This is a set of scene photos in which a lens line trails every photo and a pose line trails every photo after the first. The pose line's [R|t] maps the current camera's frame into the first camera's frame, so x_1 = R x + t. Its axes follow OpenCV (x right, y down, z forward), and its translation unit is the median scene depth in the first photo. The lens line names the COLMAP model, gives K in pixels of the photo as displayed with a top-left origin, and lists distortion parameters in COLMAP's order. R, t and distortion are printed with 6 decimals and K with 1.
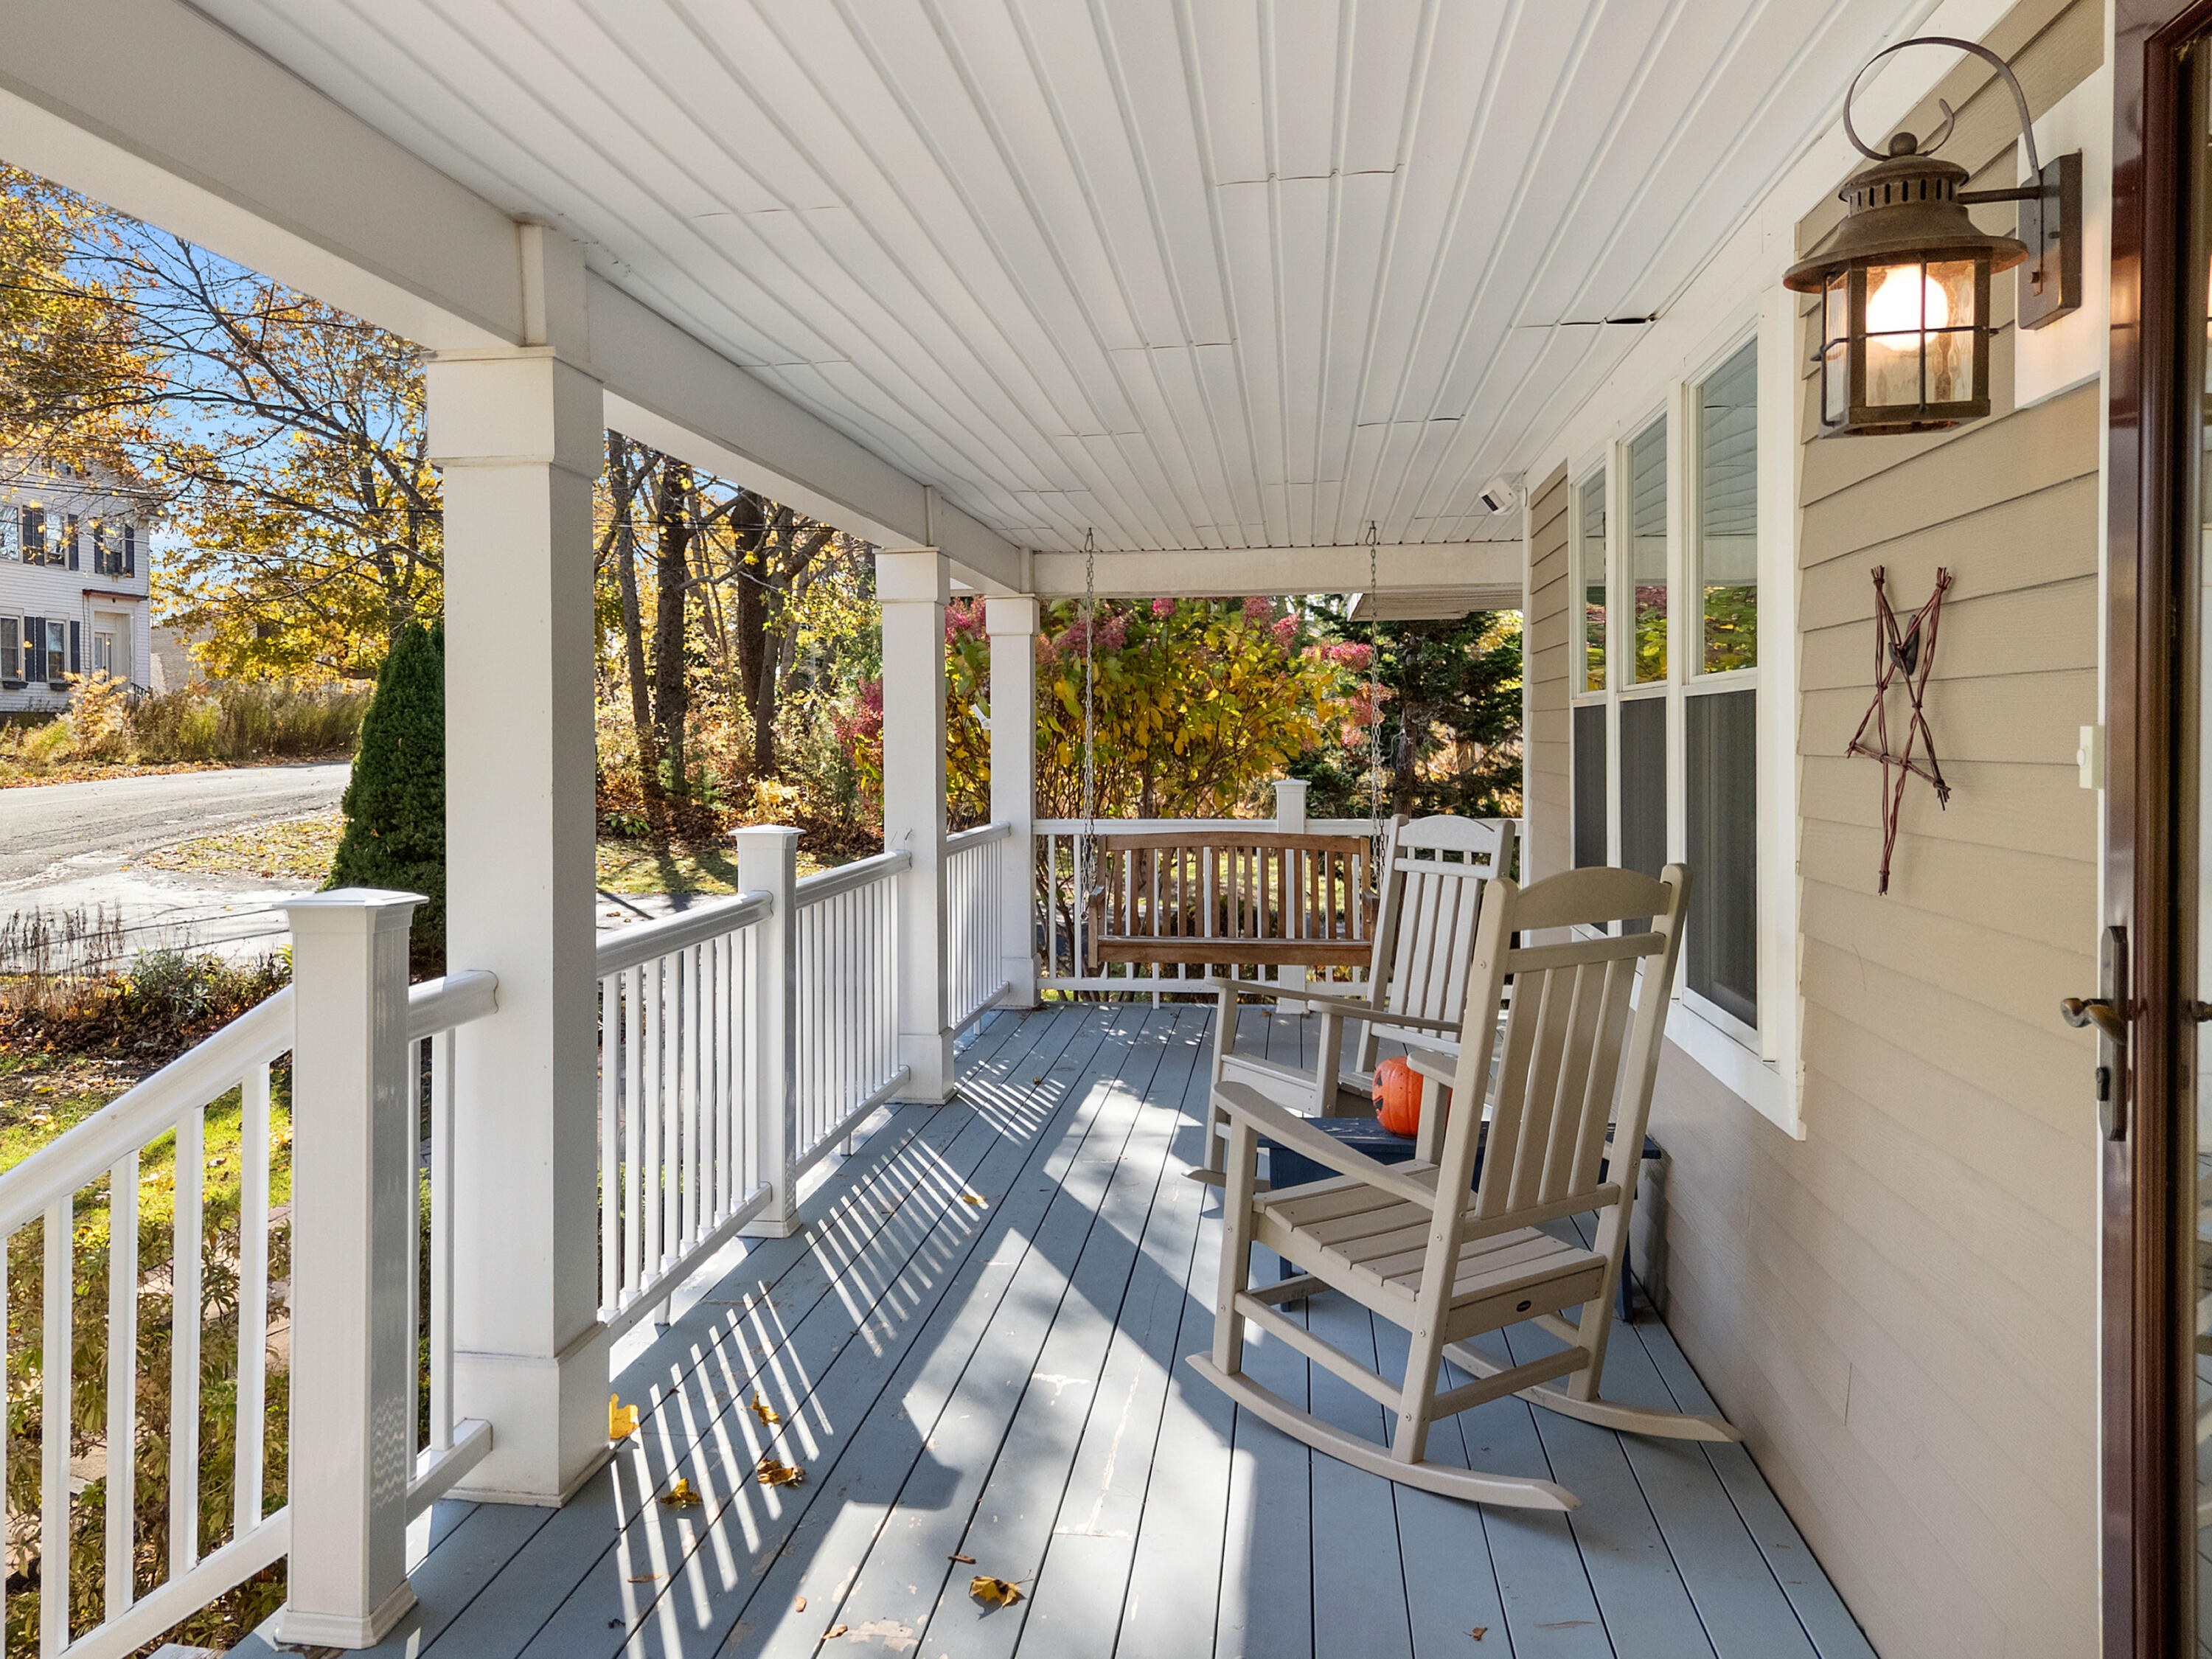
lens RADIAL K [[1750.3, 0, 1100.8], [0, 1750.3, 783.8], [0, 0, 1]] dist [0.099578, -0.100420]
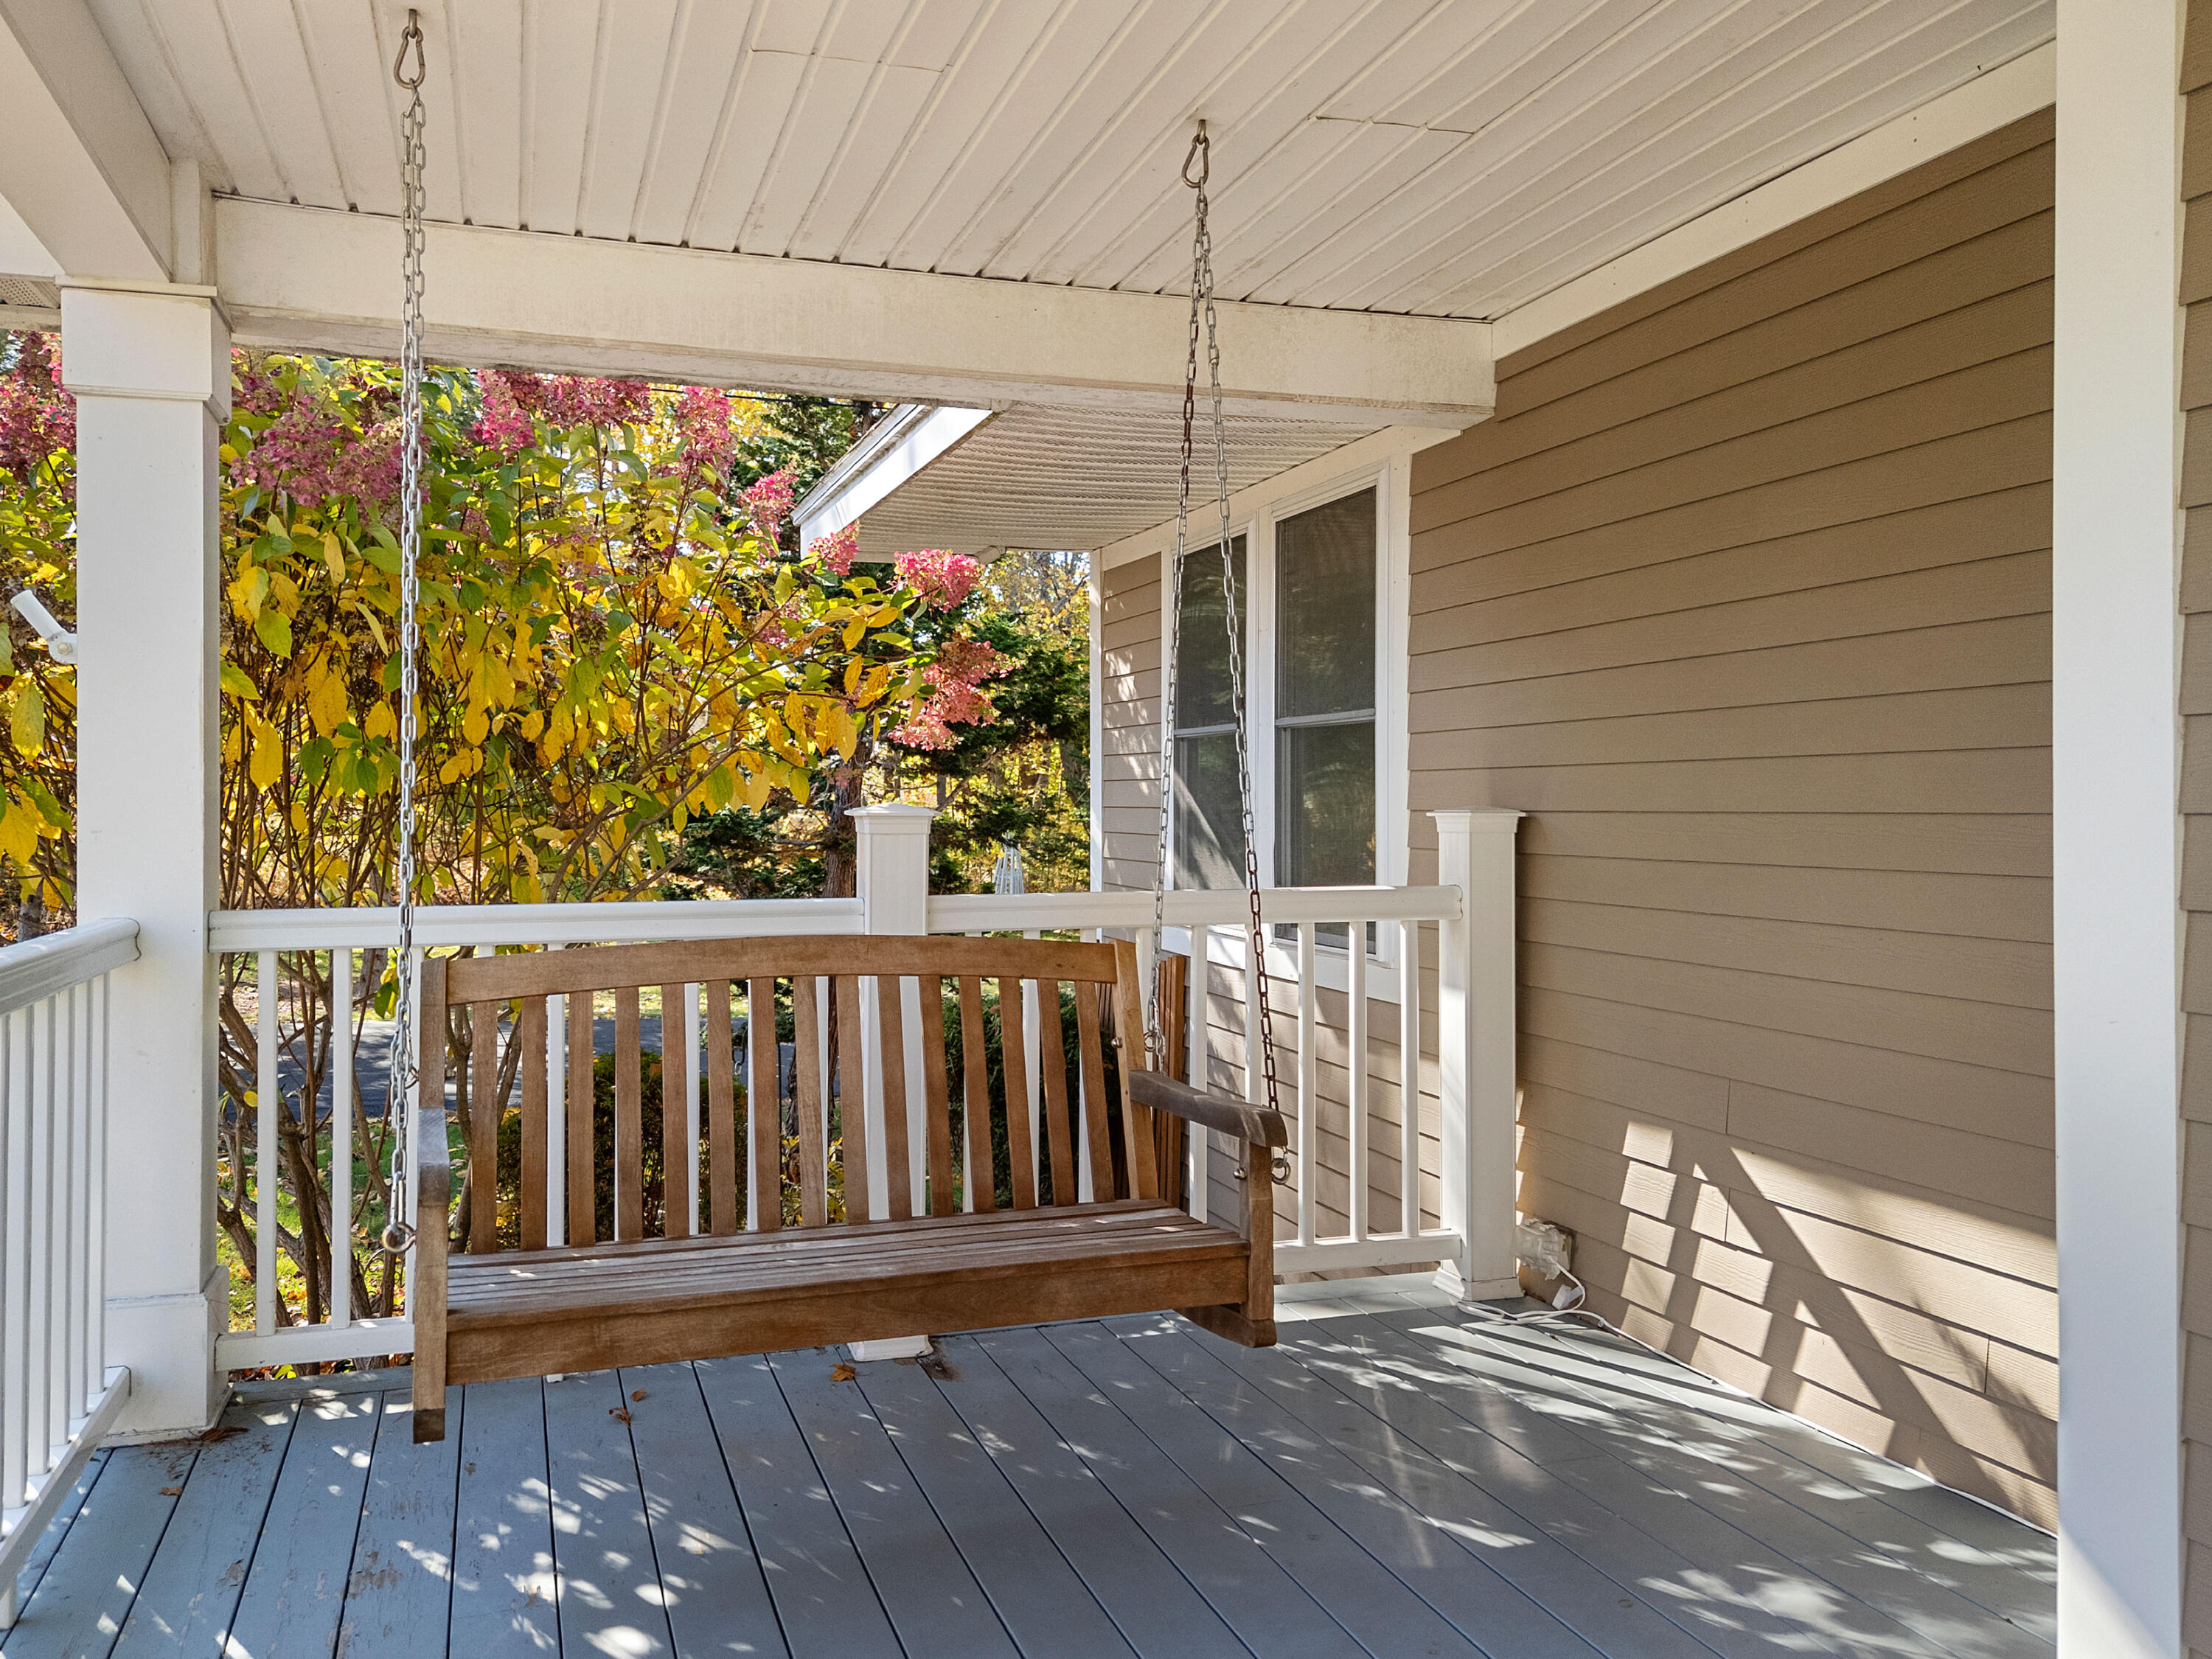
lens RADIAL K [[1750.3, 0, 1100.8], [0, 1750.3, 783.8], [0, 0, 1]] dist [0.099578, -0.100420]
pose [[0.900979, 0.003338, 0.433851, -0.032732], [0.013662, 0.999256, -0.036061, 0.009000], [-0.433649, 0.038418, 0.900263, 0.573270]]
